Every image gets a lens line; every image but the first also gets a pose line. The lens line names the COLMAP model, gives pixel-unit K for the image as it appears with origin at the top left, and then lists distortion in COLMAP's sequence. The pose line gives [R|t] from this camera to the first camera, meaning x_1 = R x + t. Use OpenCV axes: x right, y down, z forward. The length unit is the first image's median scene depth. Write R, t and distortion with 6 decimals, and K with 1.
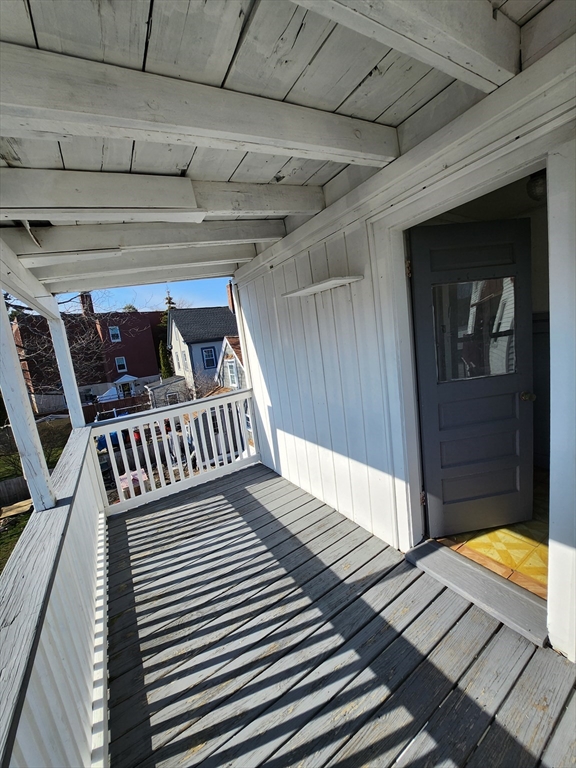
lens RADIAL K [[308.1, 0, 303.6], [0, 308.1, 384.6], [0, 0, 1]] dist [-0.016006, 0.000253]
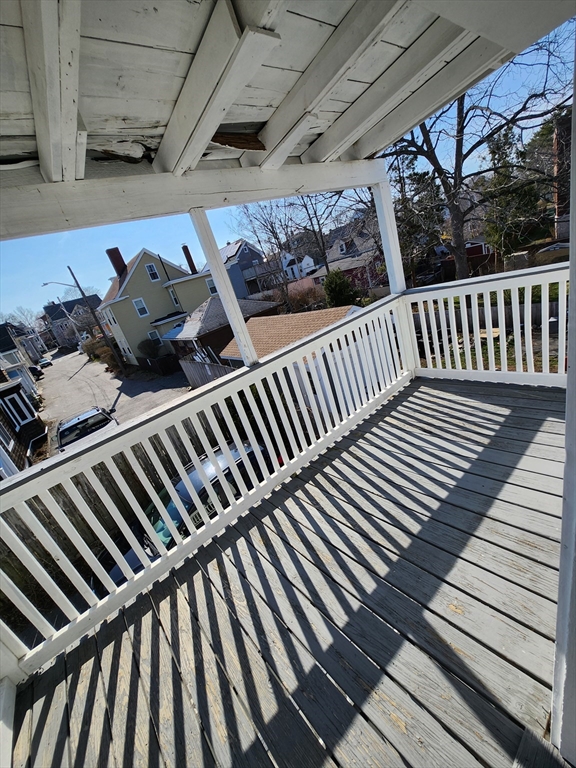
lens RADIAL K [[308.1, 0, 303.6], [0, 308.1, 384.6], [0, 0, 1]] dist [-0.016006, 0.000253]
pose [[0.160159, 0.422742, -0.891985, 0.395319], [0.113720, 0.889731, 0.442093, -0.108447], [0.980519, -0.172242, 0.094424, 0.621837]]
